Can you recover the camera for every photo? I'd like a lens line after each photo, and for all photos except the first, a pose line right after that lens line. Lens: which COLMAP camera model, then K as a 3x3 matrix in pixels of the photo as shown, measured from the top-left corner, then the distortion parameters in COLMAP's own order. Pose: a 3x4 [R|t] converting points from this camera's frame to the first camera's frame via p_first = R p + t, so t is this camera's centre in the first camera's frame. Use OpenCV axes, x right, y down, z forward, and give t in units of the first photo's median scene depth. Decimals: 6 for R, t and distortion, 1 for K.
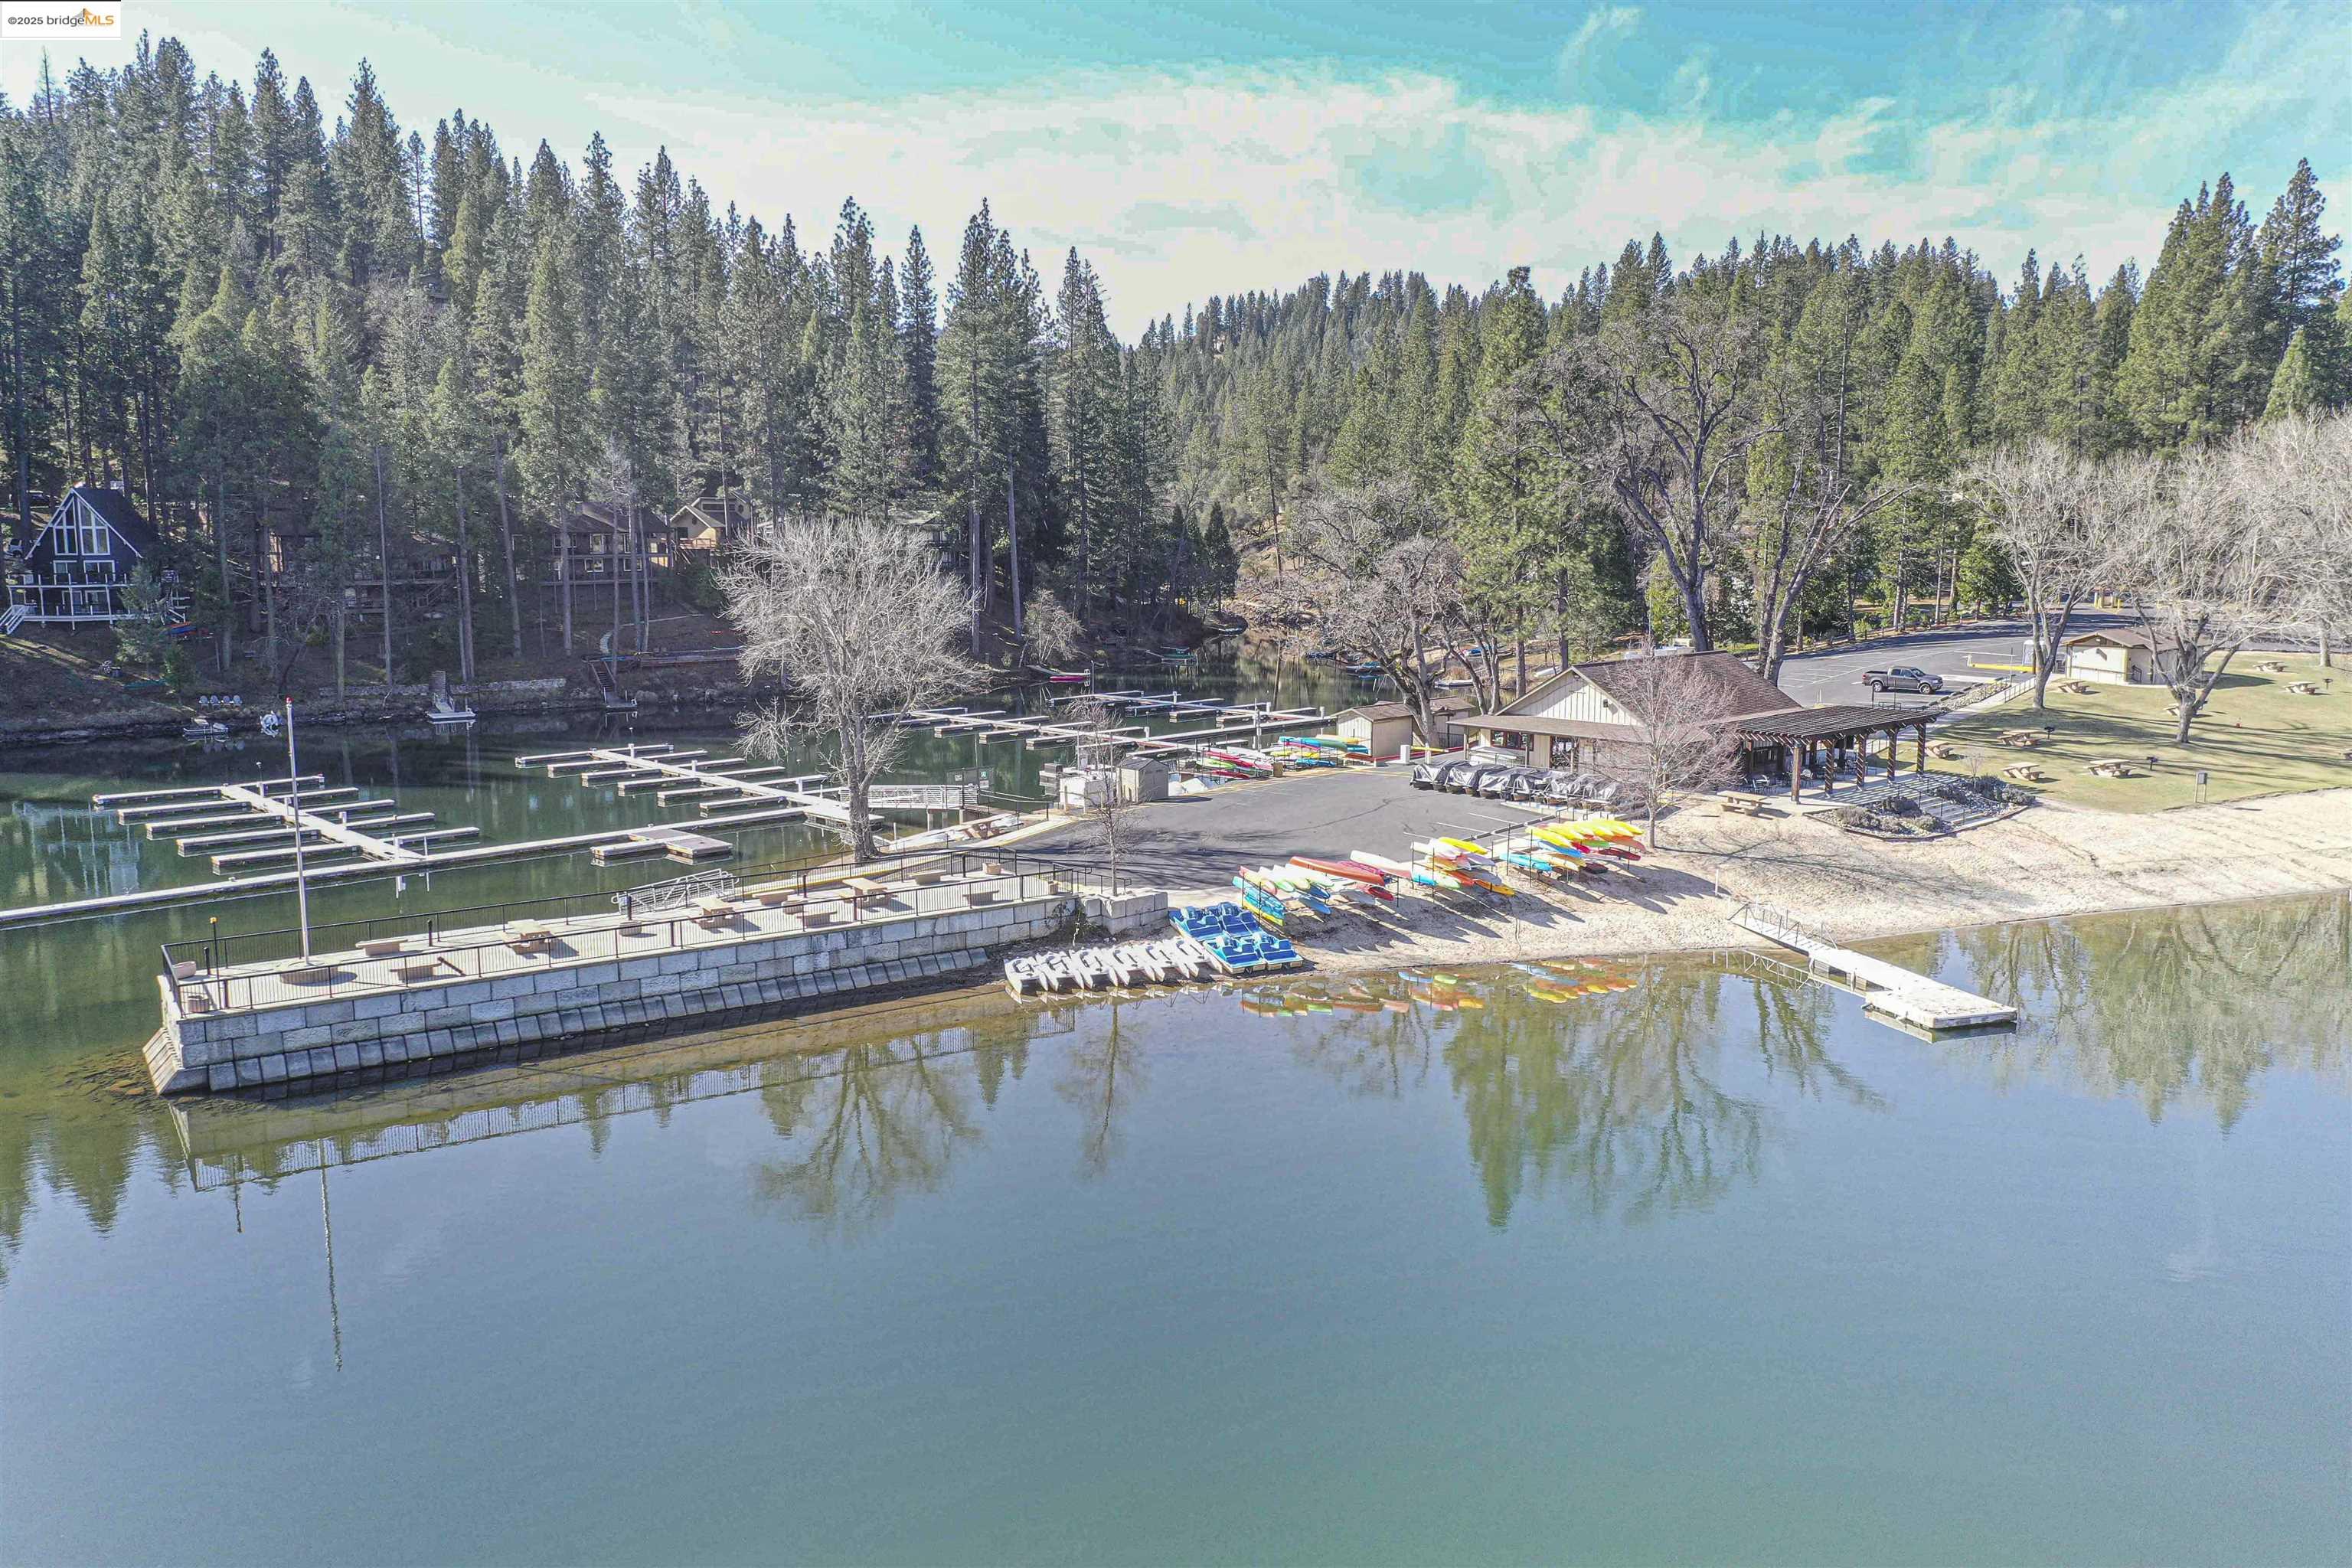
lens RADIAL K [[1849.4, 0, 1176.0], [0, 1849.4, 784.0], [0, 0, 1]] dist [-0.018555, 0.010176]
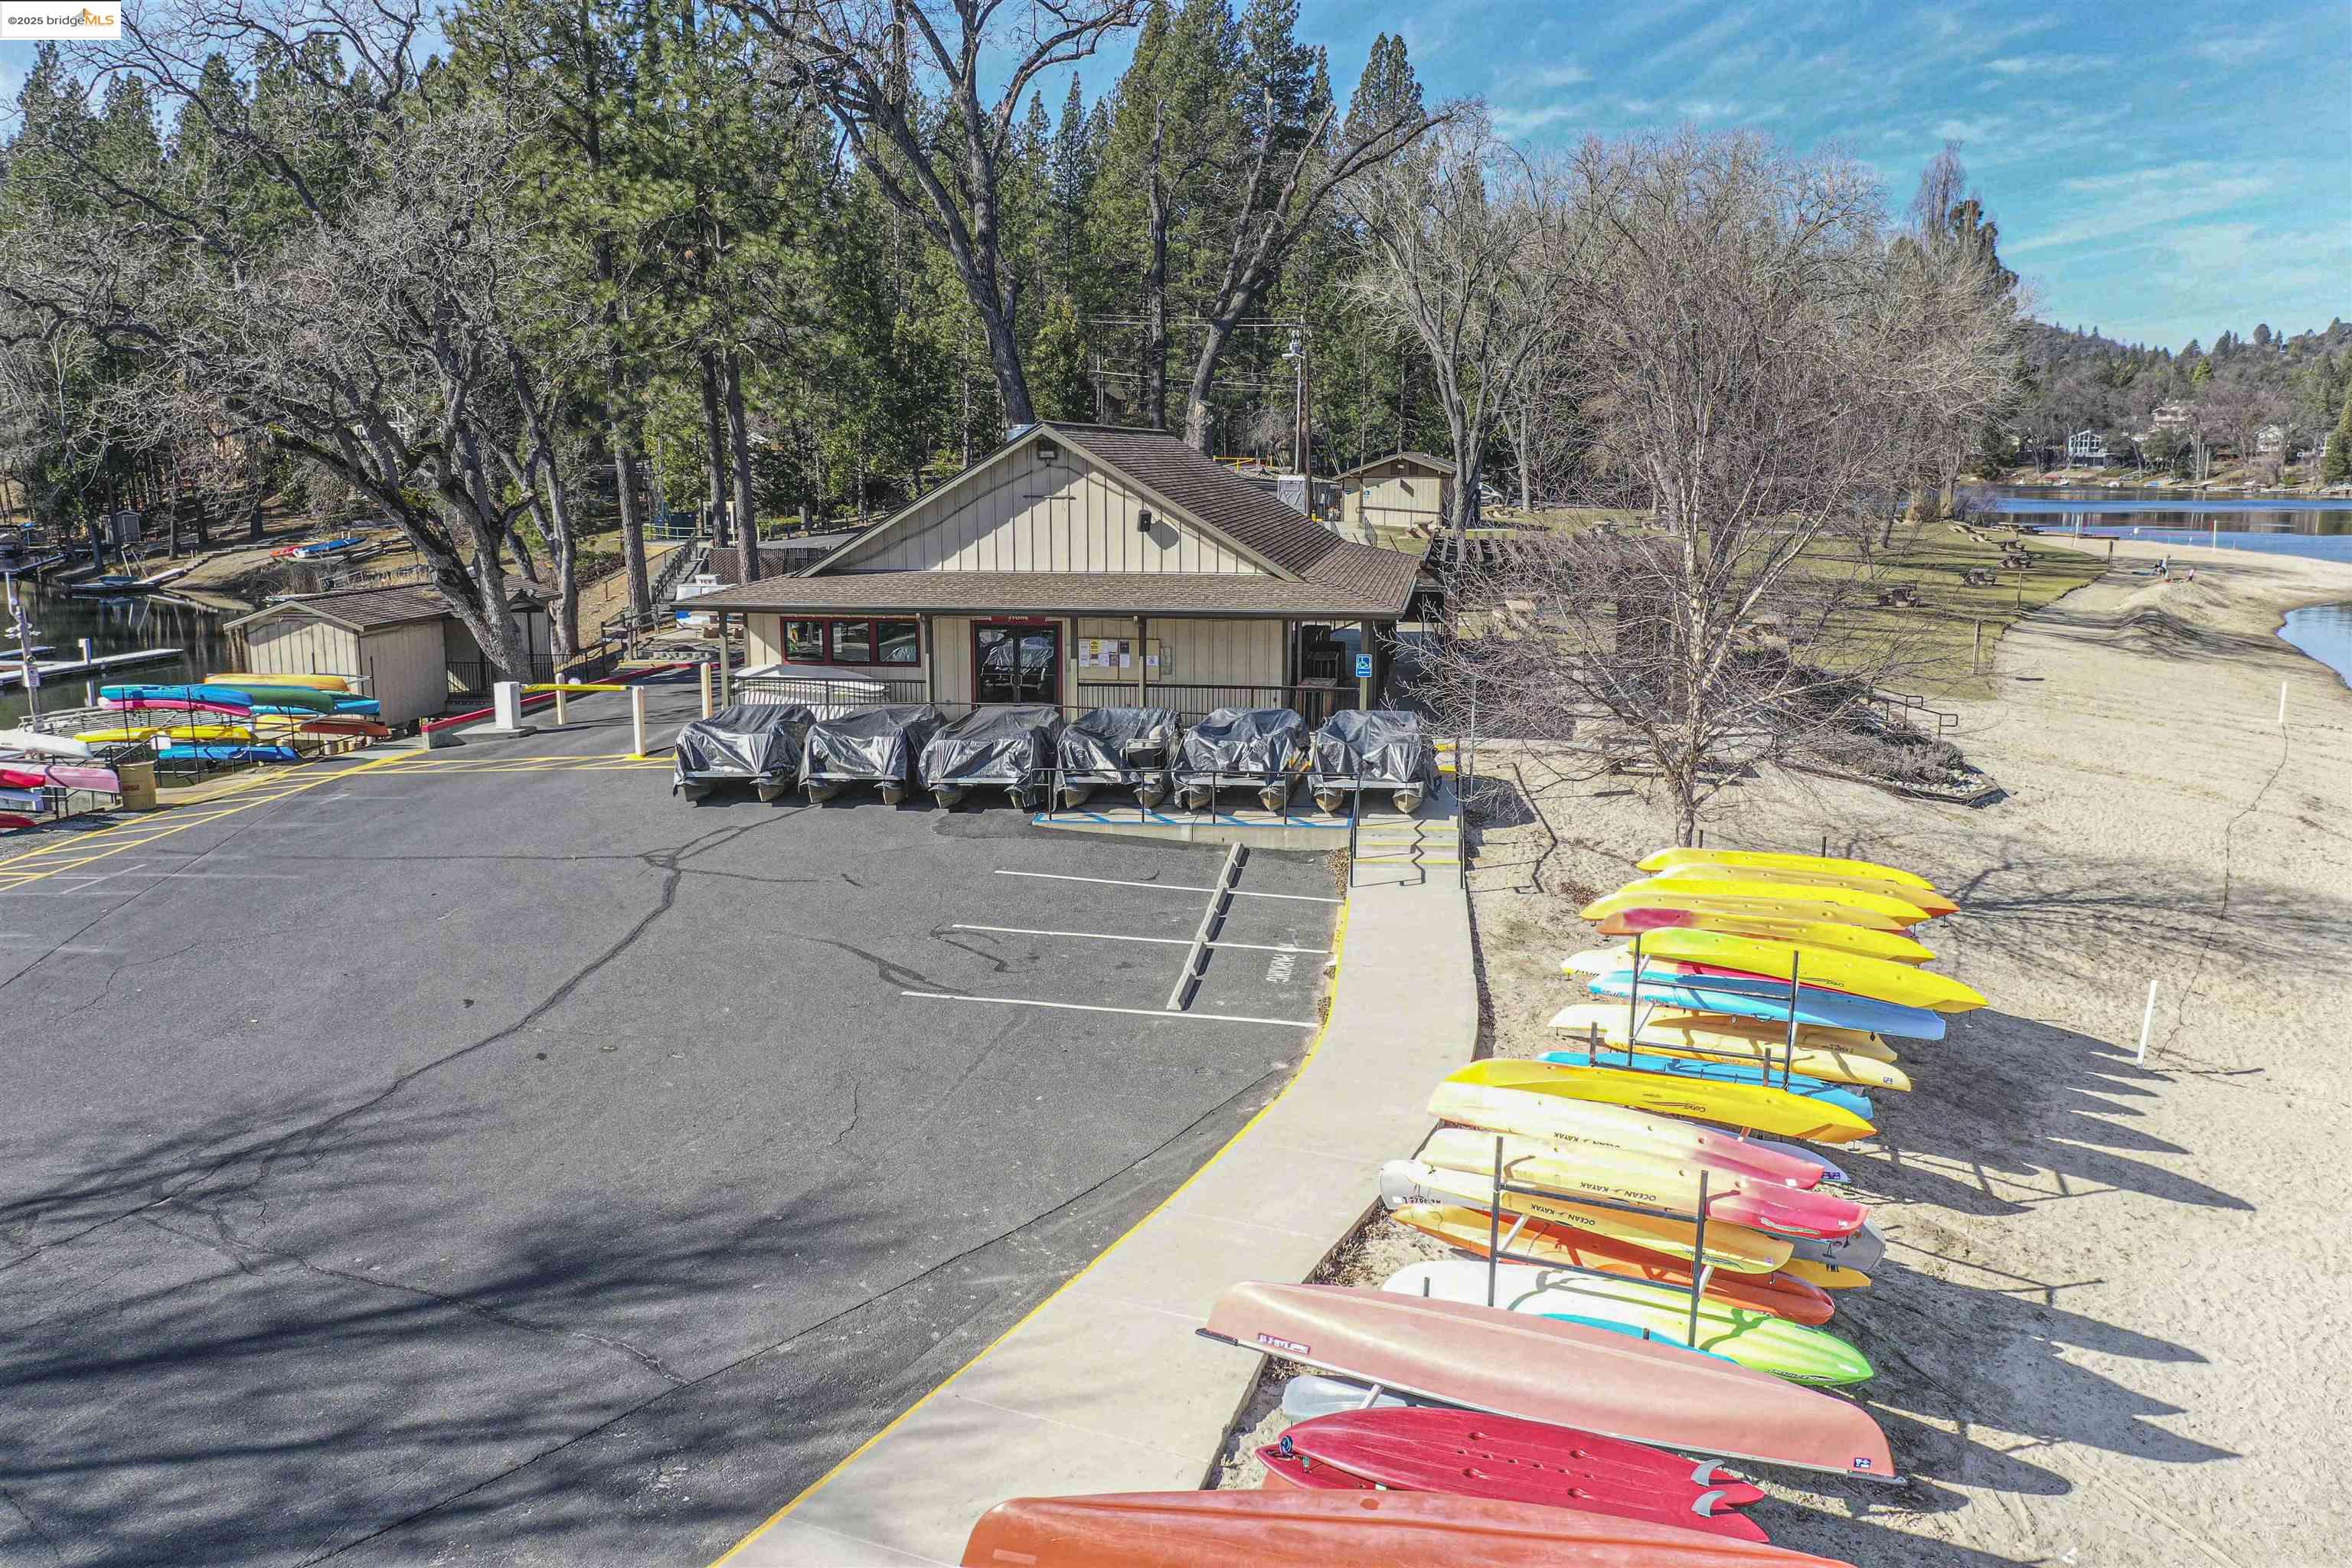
lens RADIAL K [[1849.4, 0, 1176.0], [0, 1849.4, 784.0], [0, 0, 1]] dist [-0.018555, 0.010176]
pose [[0.780001, -0.105708, 0.616785, 0.000698], [0.088579, 0.994356, 0.058399, -0.011535], [-0.619477, 0.009083, 0.784962, 0.685208]]
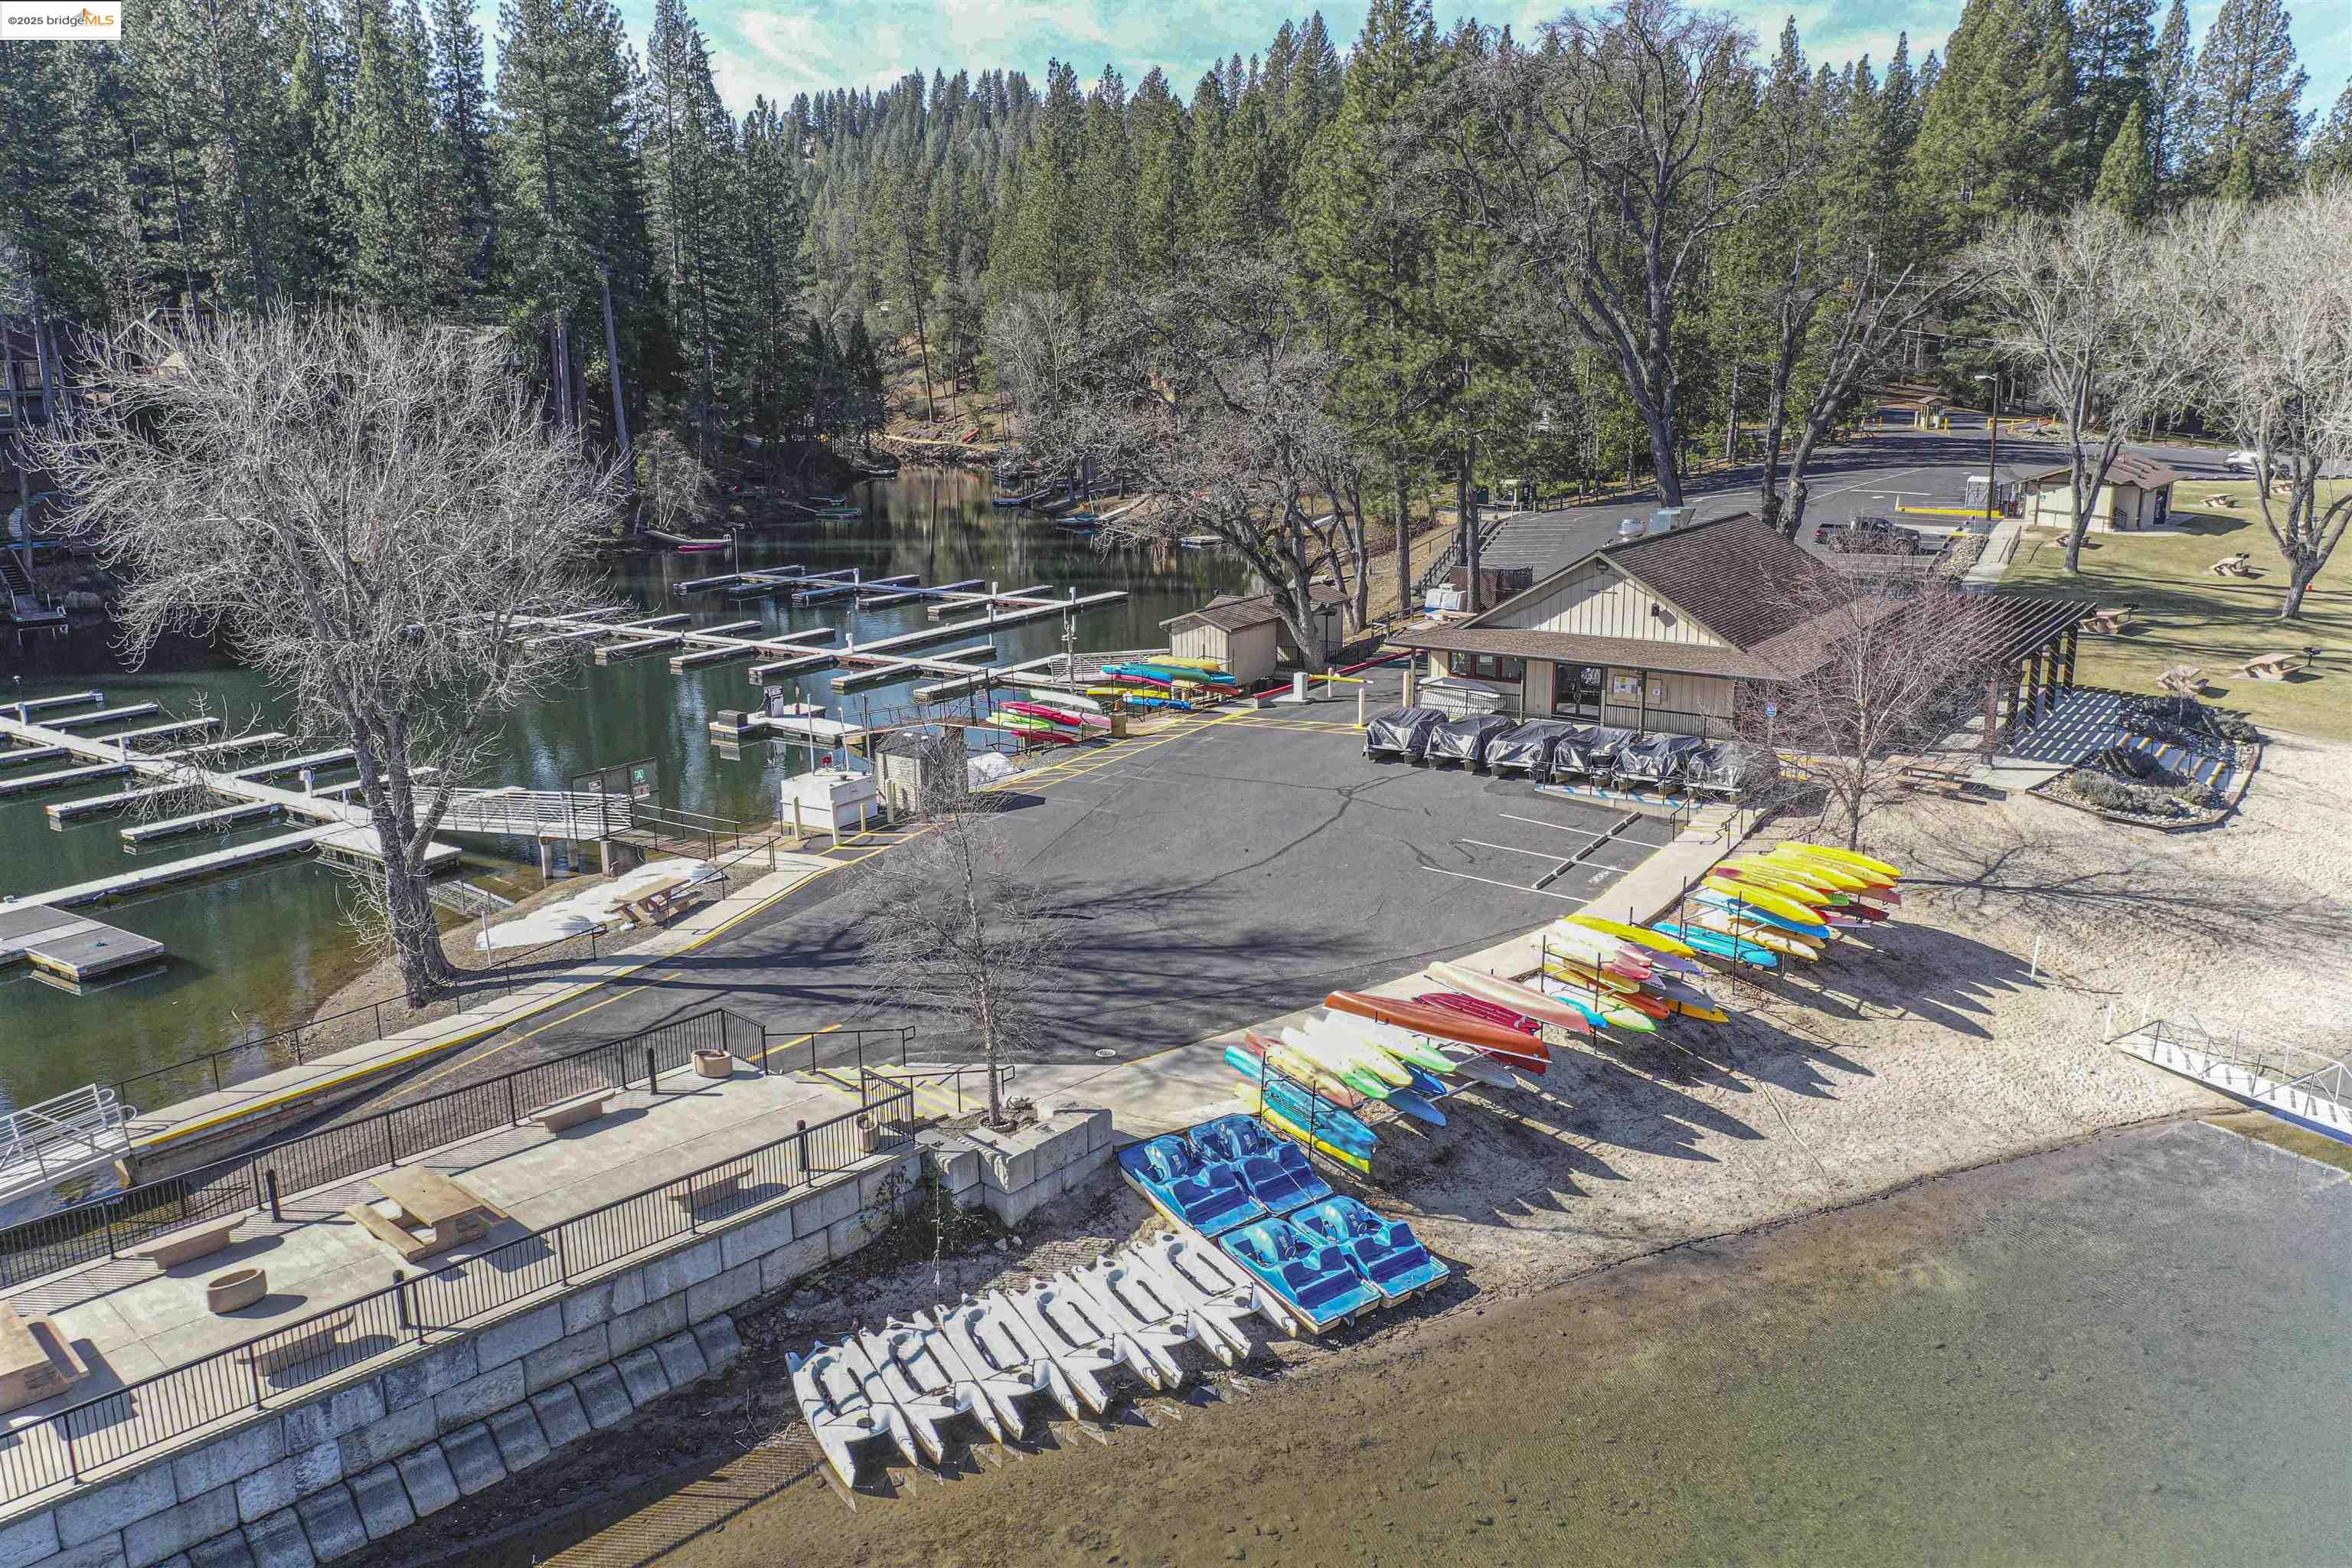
lens RADIAL K [[1849.4, 0, 1176.0], [0, 1849.4, 784.0], [0, 0, 1]] dist [-0.018555, 0.010176]
pose [[0.976505, -0.057218, 0.207759, -0.060075], [0.037755, 0.994620, 0.096466, -0.050296], [-0.212161, -0.086356, 0.973412, 0.405804]]
